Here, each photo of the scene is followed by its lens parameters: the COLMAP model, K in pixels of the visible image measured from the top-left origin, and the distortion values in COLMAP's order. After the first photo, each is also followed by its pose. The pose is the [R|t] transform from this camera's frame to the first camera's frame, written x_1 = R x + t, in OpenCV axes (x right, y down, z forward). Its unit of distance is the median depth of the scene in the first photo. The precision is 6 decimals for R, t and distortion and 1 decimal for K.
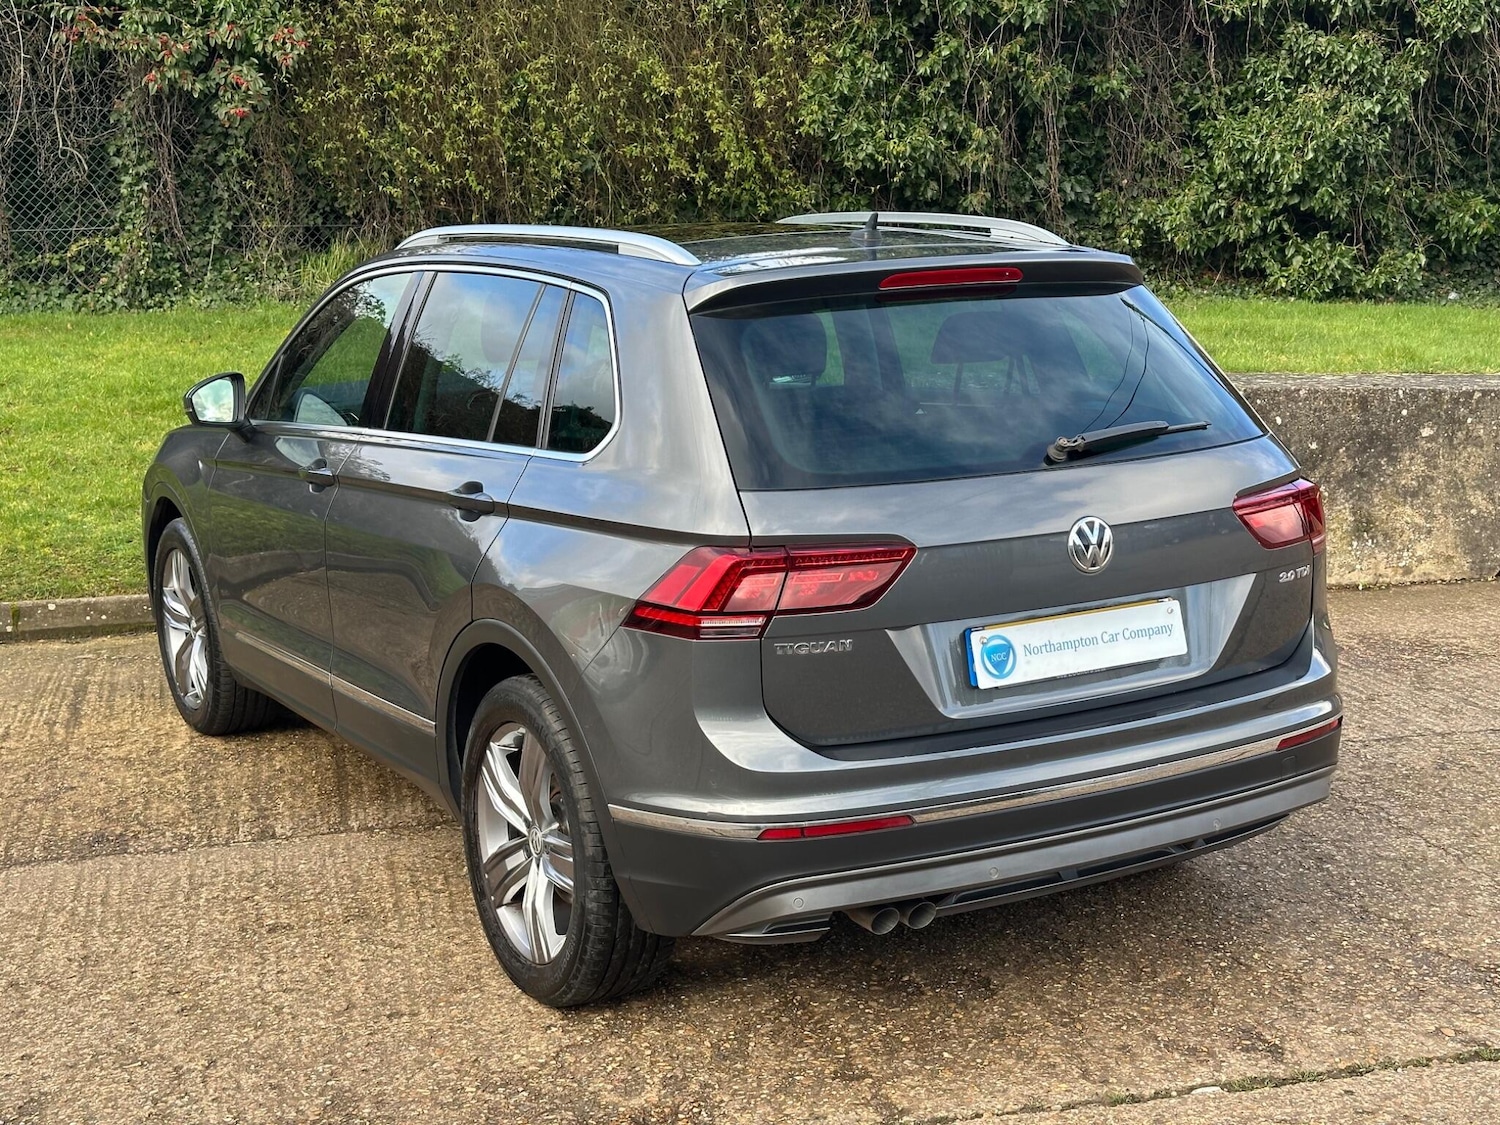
lens RADIAL K [[2102.7, 0, 759.2], [0, 2102.7, 585.5], [0, 0, 1]] dist [0.098716, 0.000000]
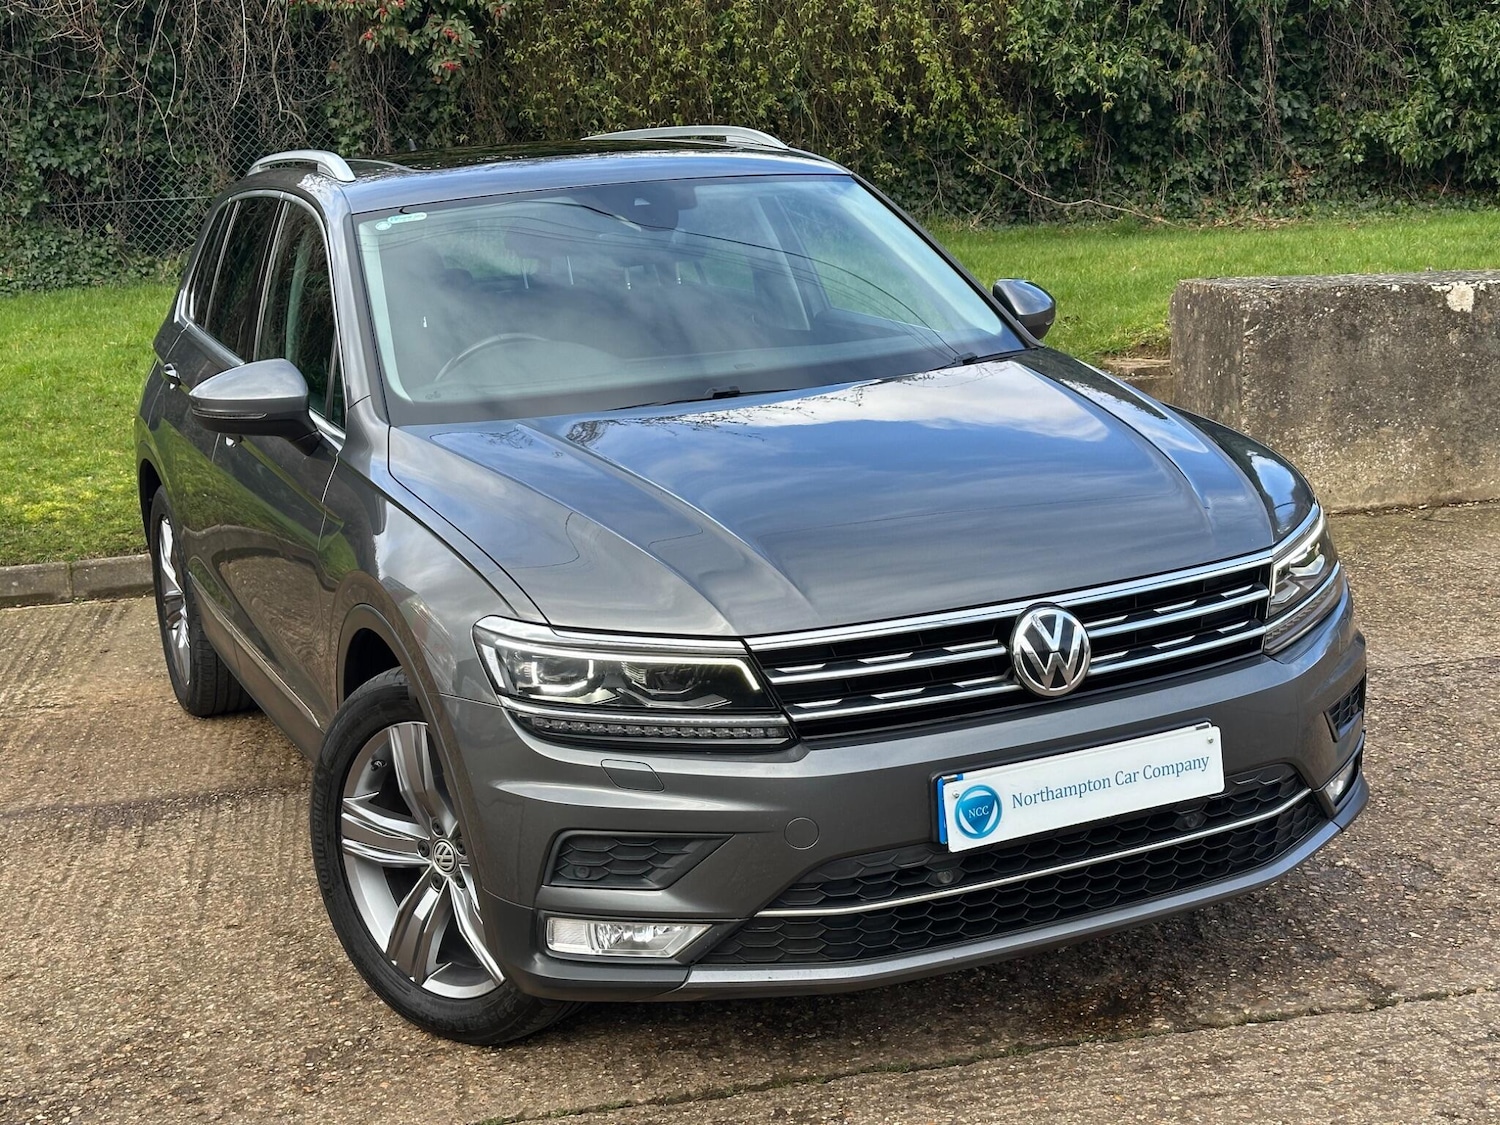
lens RADIAL K [[2102.7, 0, 731.1], [0, 2102.7, 582.7], [0, 0, 1]] dist [0.098716, 0.000000]
pose [[0.996611, -0.027621, -0.077488, -0.042354], [0.028782, 0.999489, 0.013906, 0.011995], [0.077064, -0.016089, 0.996896, 0.004506]]
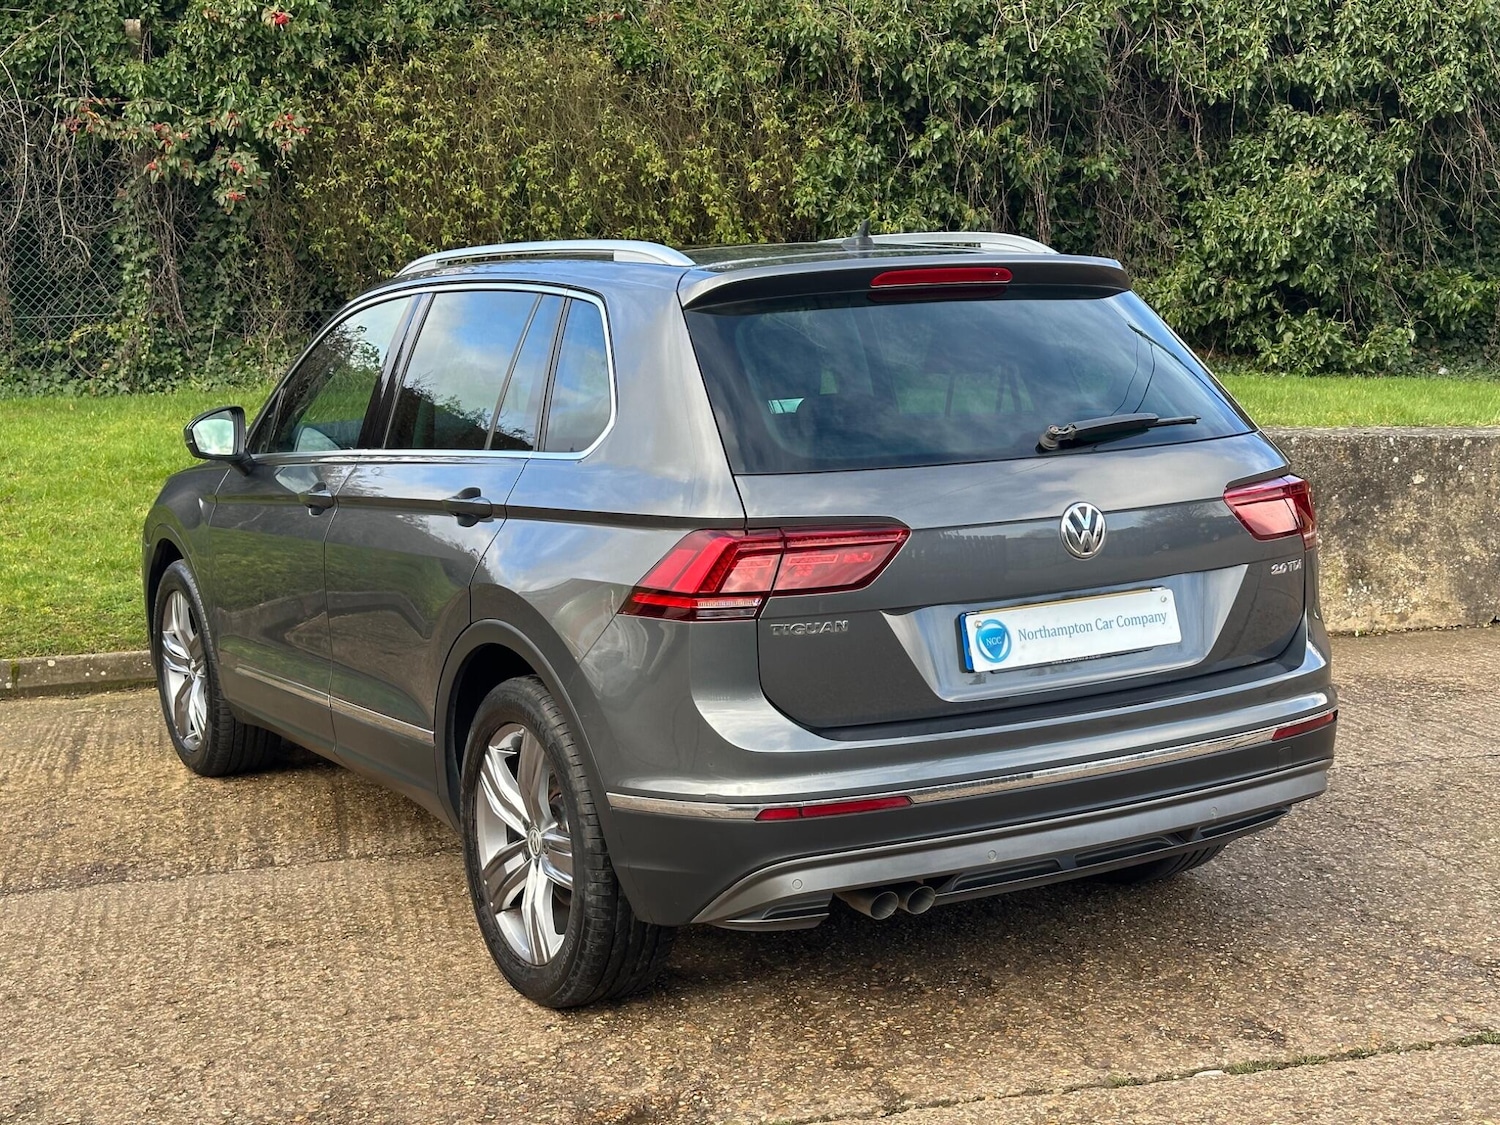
lens RADIAL K [[2102.7, 0, 764.5], [0, 2102.7, 589.0], [0, 0, 1]] dist [0.098716, 0.000000]
pose [[0.999945, -0.010131, 0.002574, 0.000520], [0.010248, 0.998681, -0.050304, 0.016879], [-0.002061, 0.050328, 0.998731, -0.001694]]
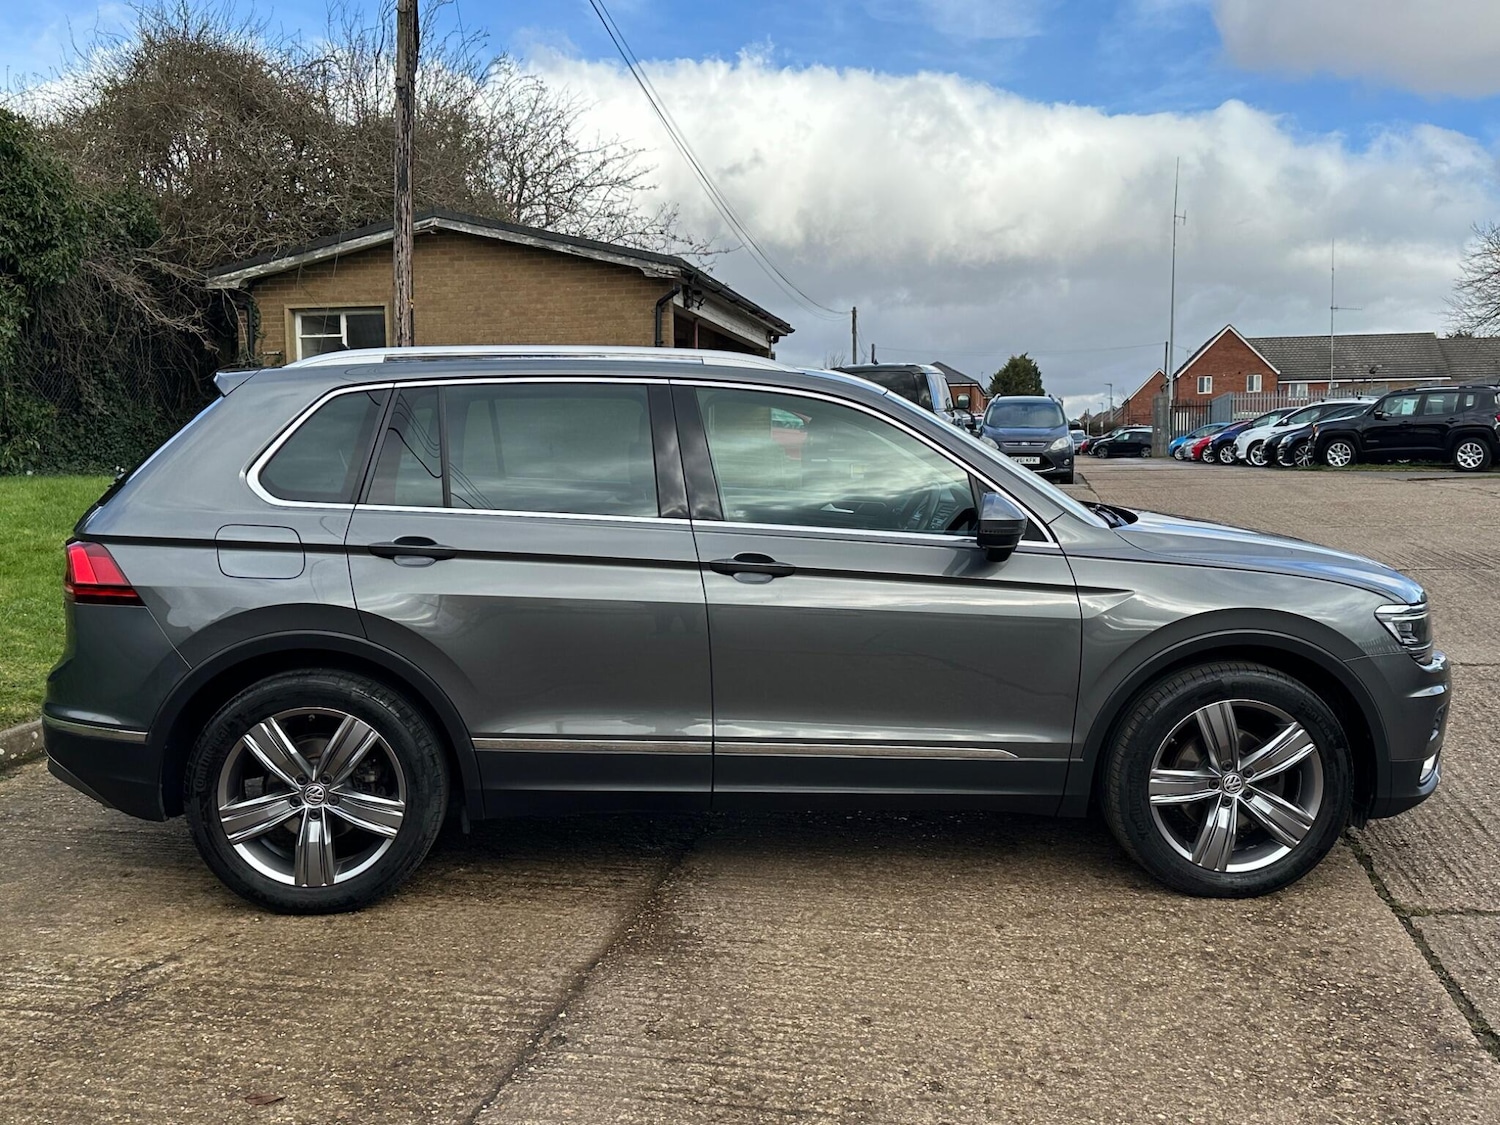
lens RADIAL K [[1489.4, 0, 734.3], [0, 1489.4, 577.0], [0, 0, 1]] dist [0.073395, 0.000000]
pose [[0.412620, -0.091135, 0.906333, -0.431506], [0.168917, 0.985381, 0.022182, -0.017557], [-0.895104, 0.143942, 0.421982, 0.232027]]
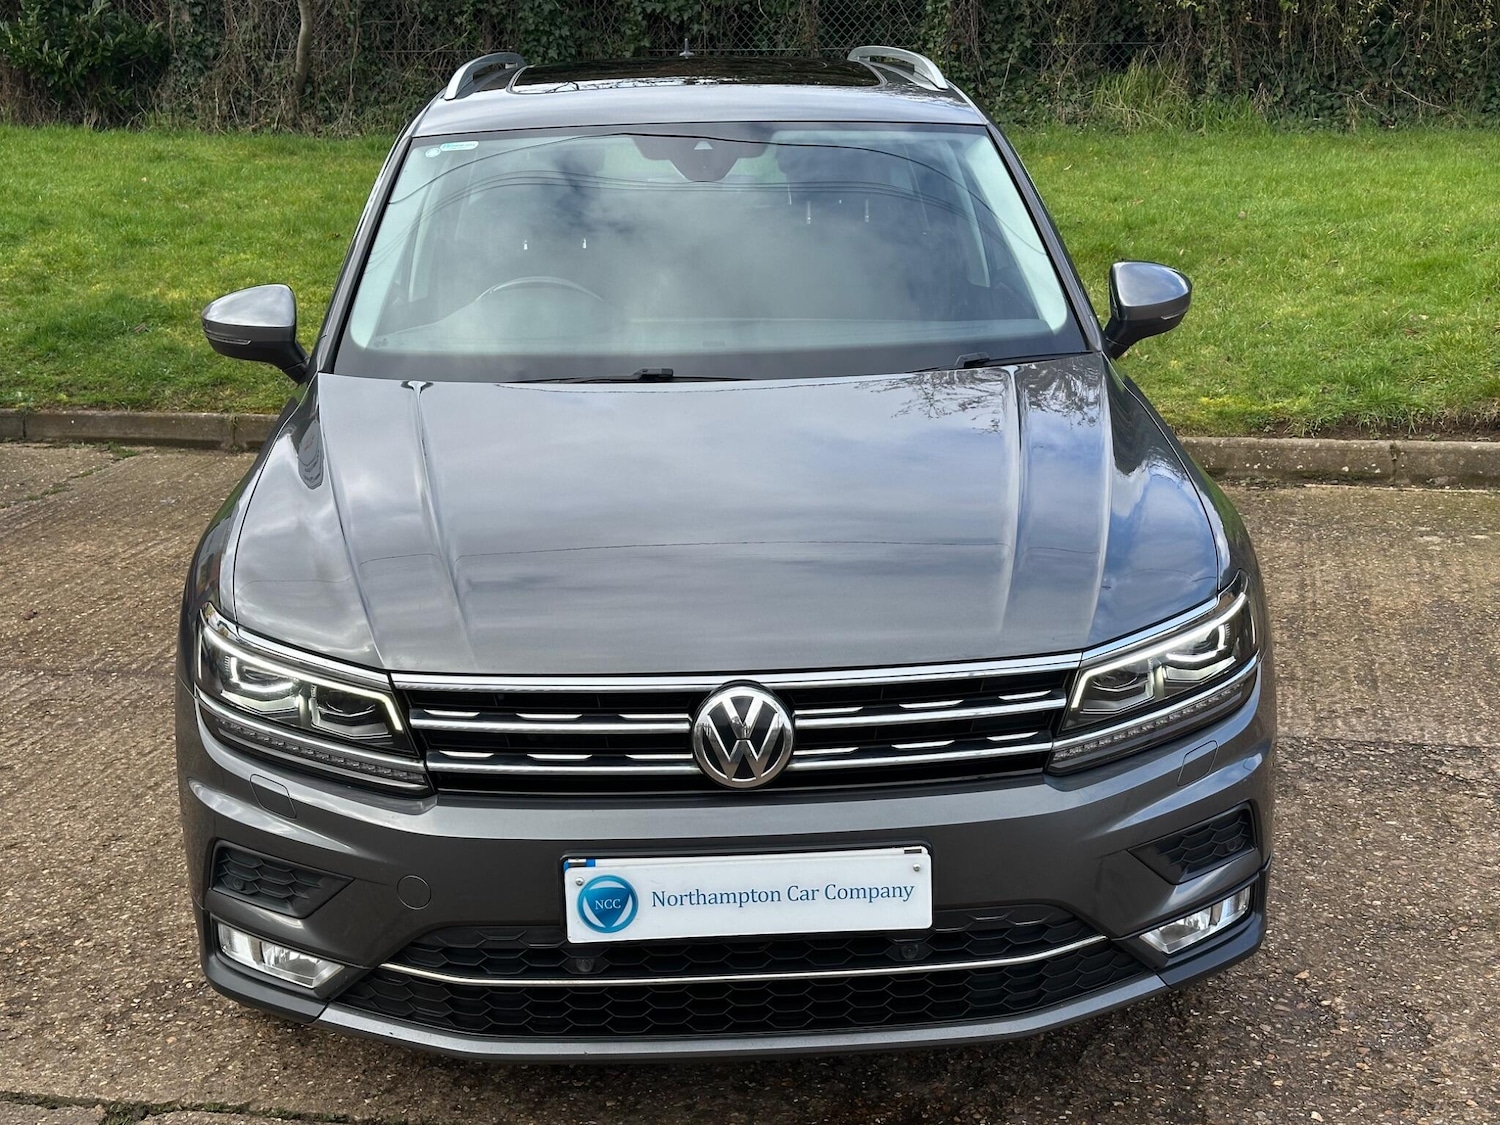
lens RADIAL K [[2102.7, 0, 749.2], [0, 2102.7, 564.5], [0, 0, 1]] dist [0.098716, 0.000000]
pose [[0.906003, 0.115497, -0.407210, 0.060272], [-0.084965, 0.992095, 0.092348, -0.012522], [0.414657, -0.049069, 0.908654, 0.057082]]
